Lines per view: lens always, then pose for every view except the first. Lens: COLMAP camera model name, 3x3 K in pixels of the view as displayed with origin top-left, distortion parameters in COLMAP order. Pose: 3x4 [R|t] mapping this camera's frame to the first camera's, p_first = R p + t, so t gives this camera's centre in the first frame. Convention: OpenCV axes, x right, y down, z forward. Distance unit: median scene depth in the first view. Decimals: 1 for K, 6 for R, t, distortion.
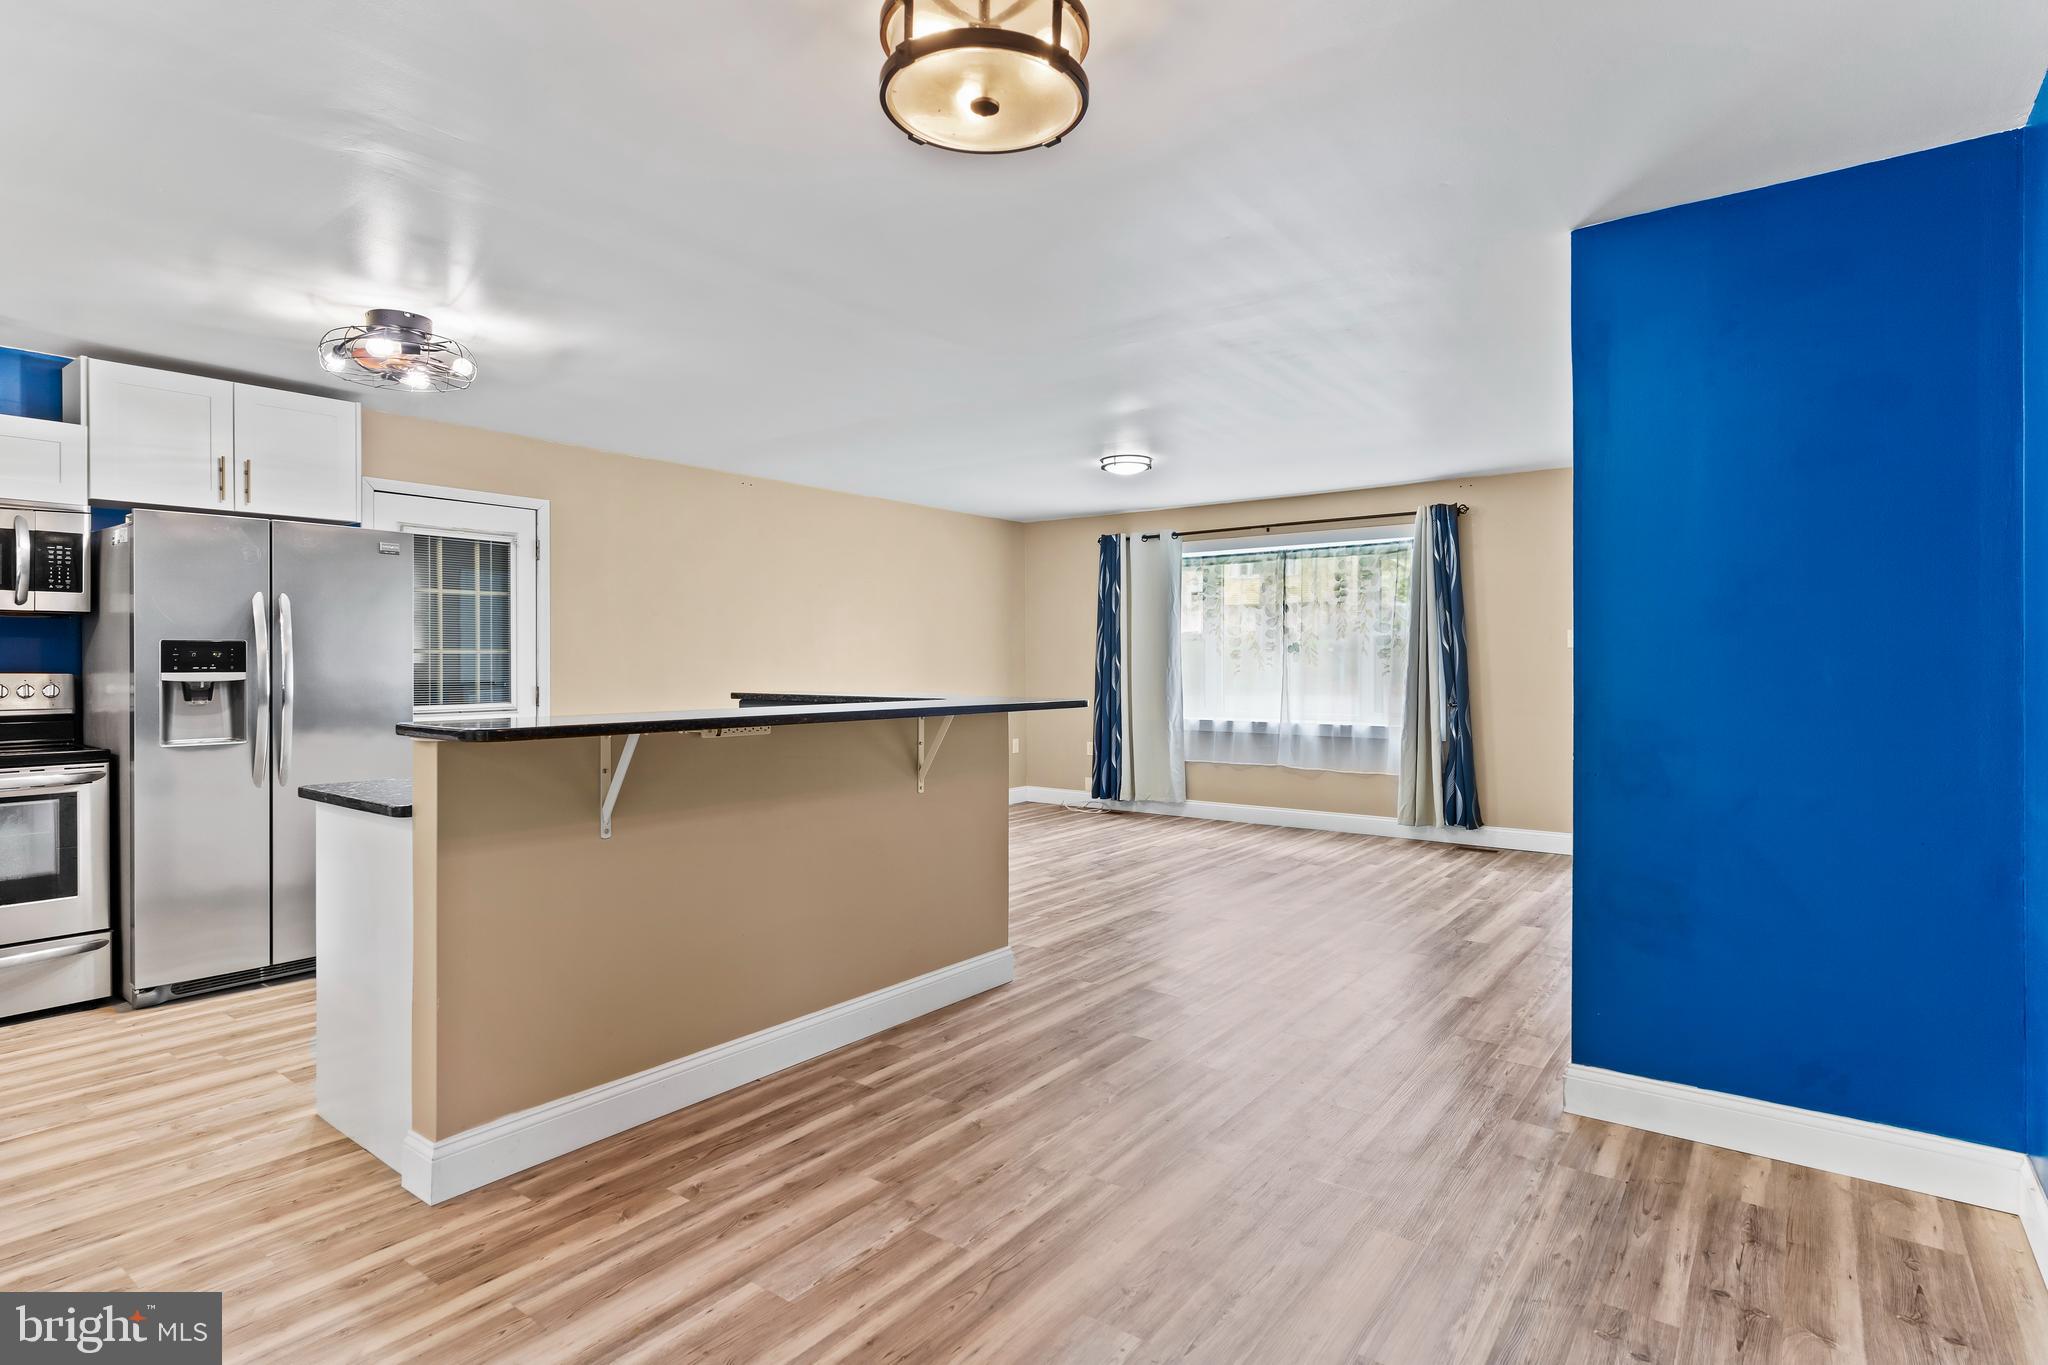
lens RADIAL K [[1055.1, 0, 1022.3], [0, 1055.1, 664.1], [0, 0, 1]] dist [-0.004775, 0.000206]
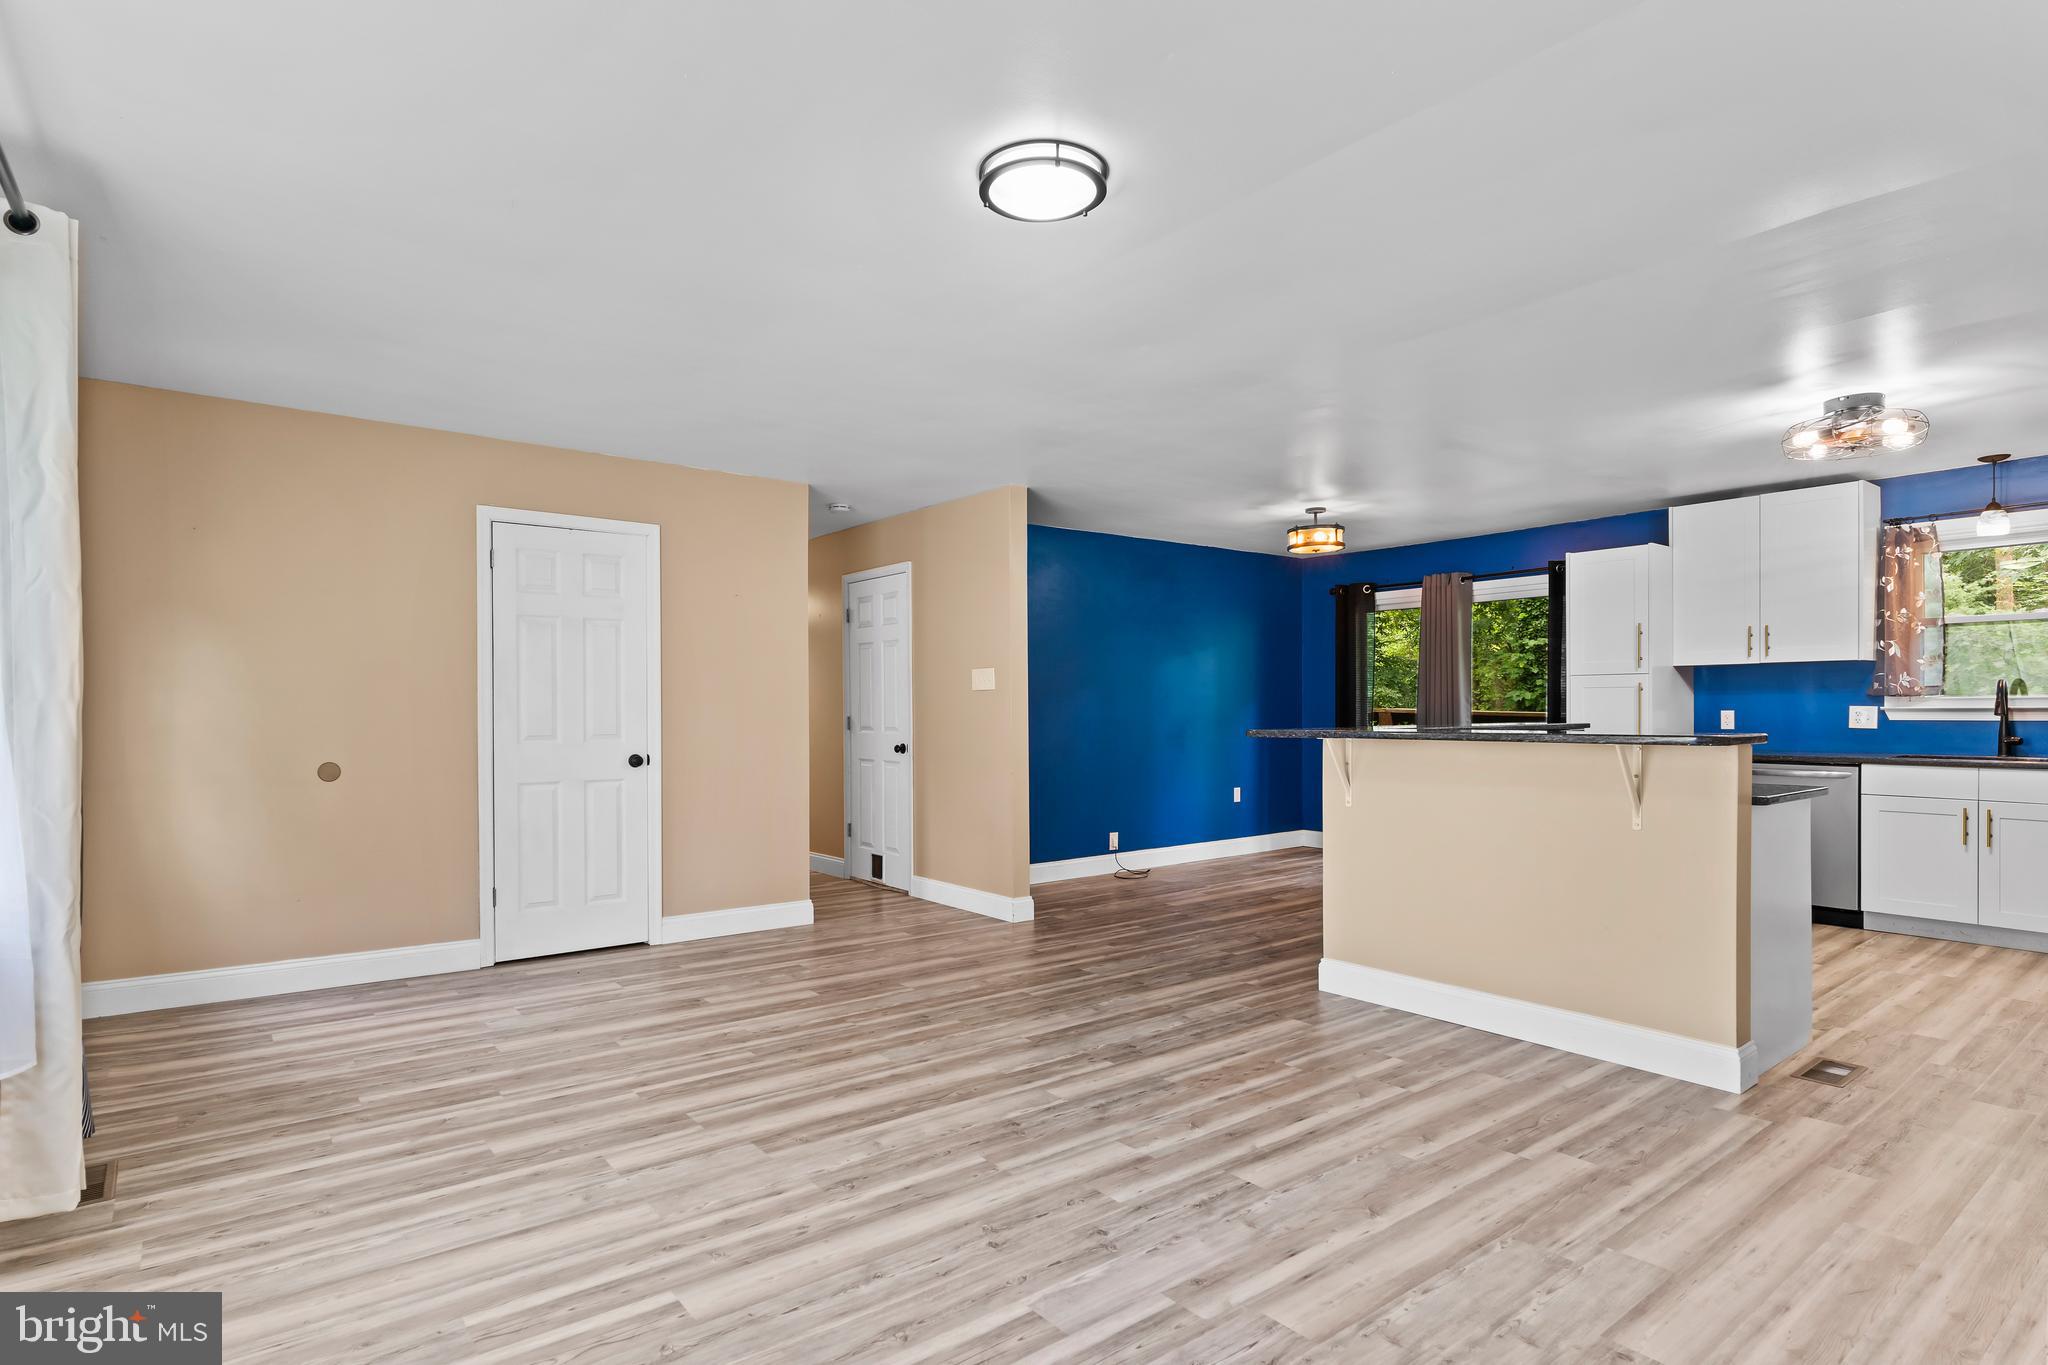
lens RADIAL K [[1053.7, 0, 1018.8], [0, 1053.7, 708.9], [0, 0, 1]] dist [-0.002236, -0.000119]
pose [[-0.966650, 0.004460, 0.256063, 0.006706], [0.004930, 0.999987, 0.001195, 0.006076], [-0.256054, 0.002417, -0.966659, 1.250858]]
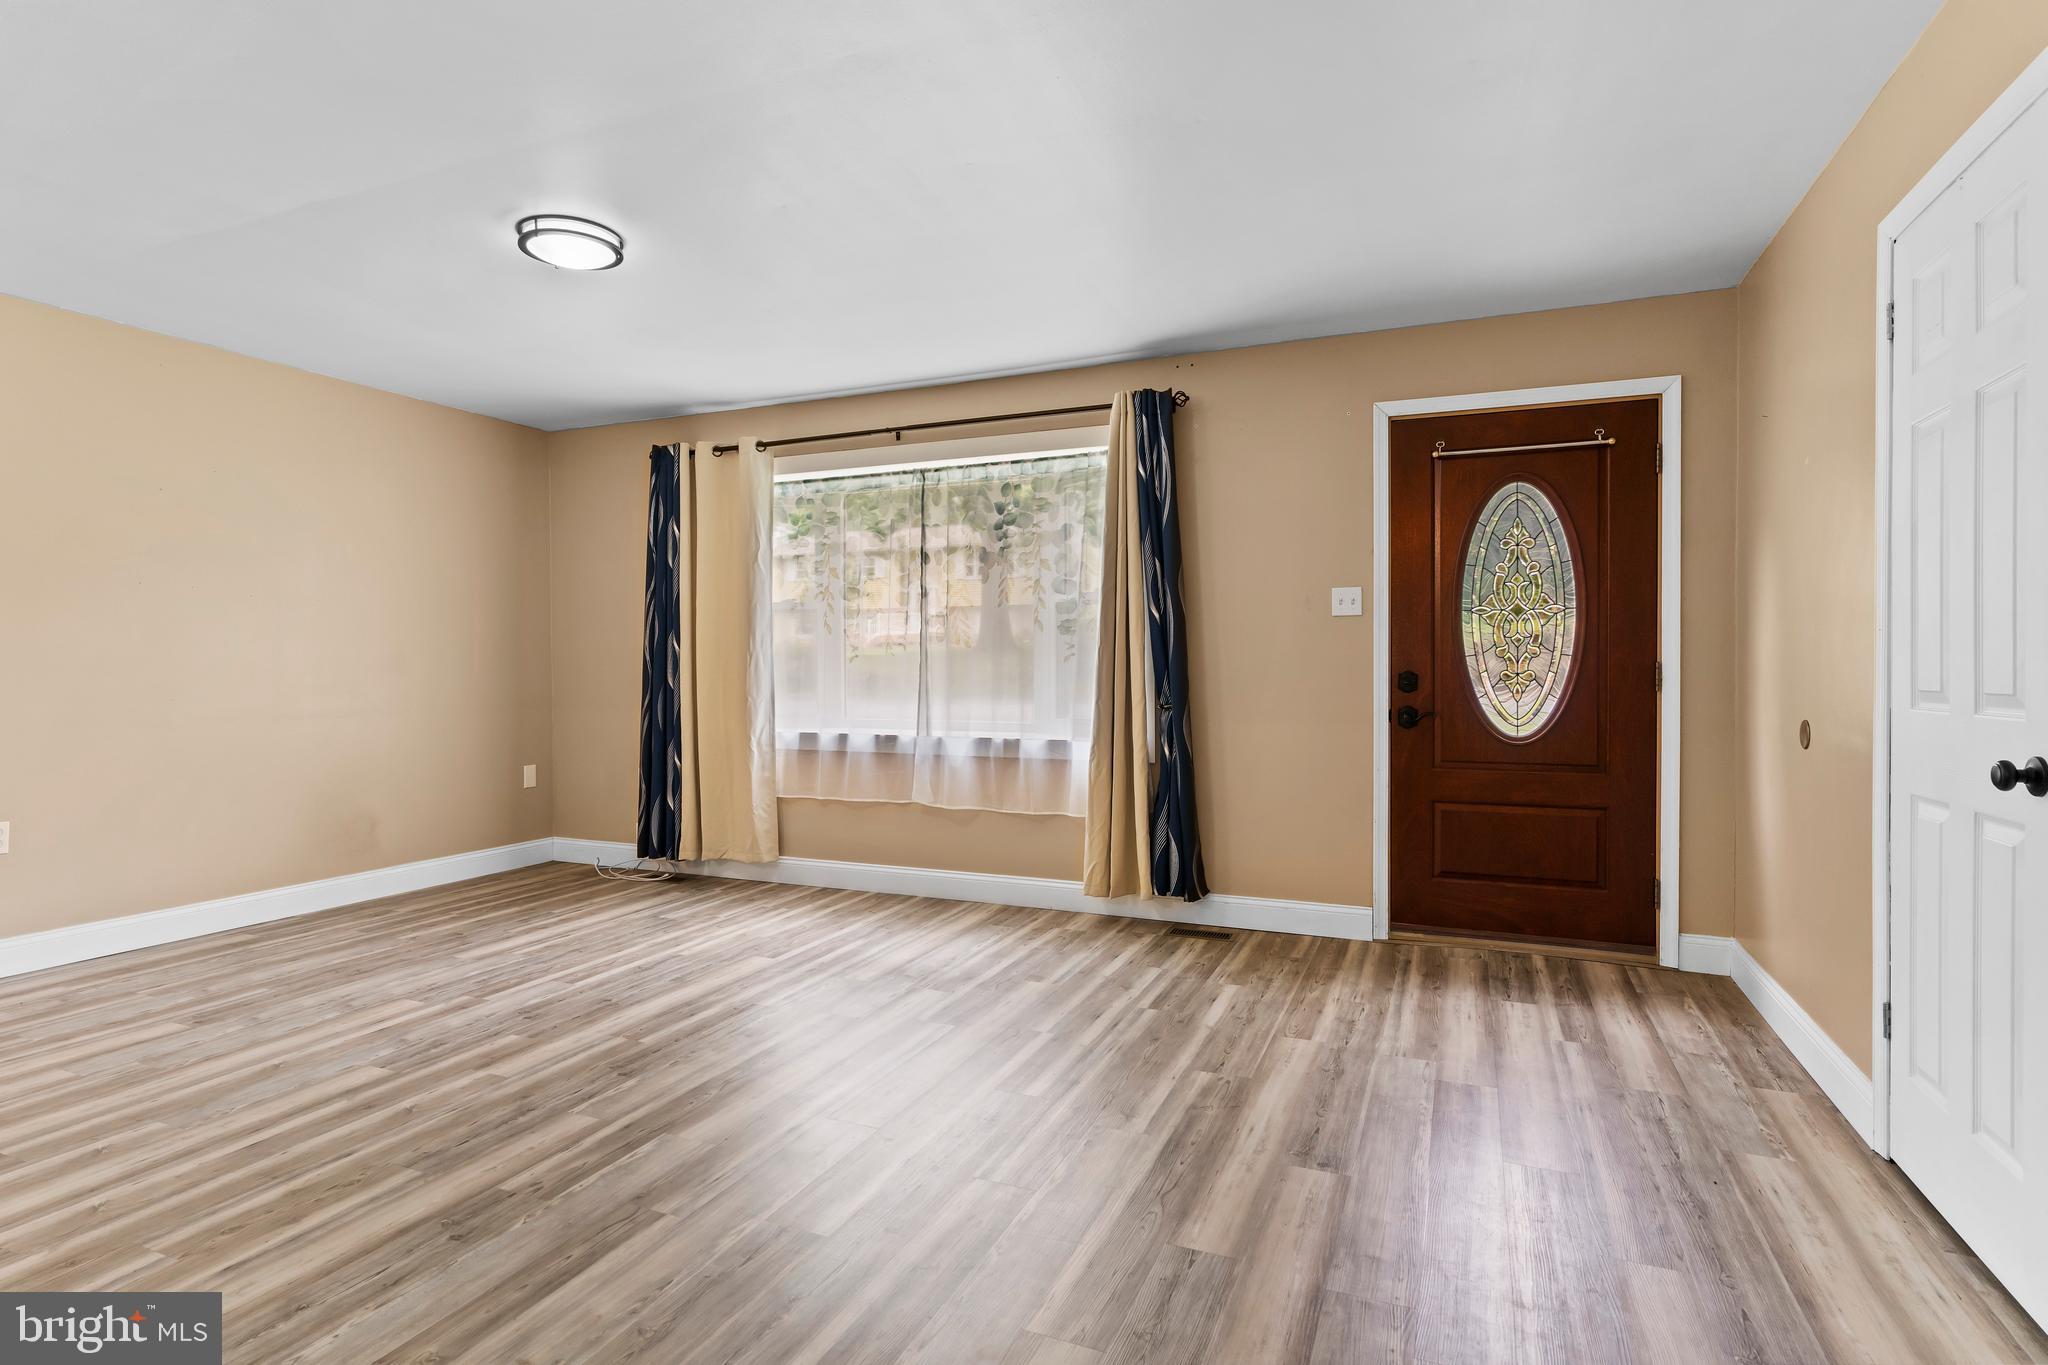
lens RADIAL K [[1047.1, 0, 1024.0], [0, 1047.1, 682.5], [0, 0, 1]] dist [-0.003533, -0.000637]
pose [[0.969956, -0.002293, 0.243271, 0.171027], [-0.000367, 0.999941, 0.010890, 0.017512], [-0.243281, -0.010652, 0.969897, 0.405432]]
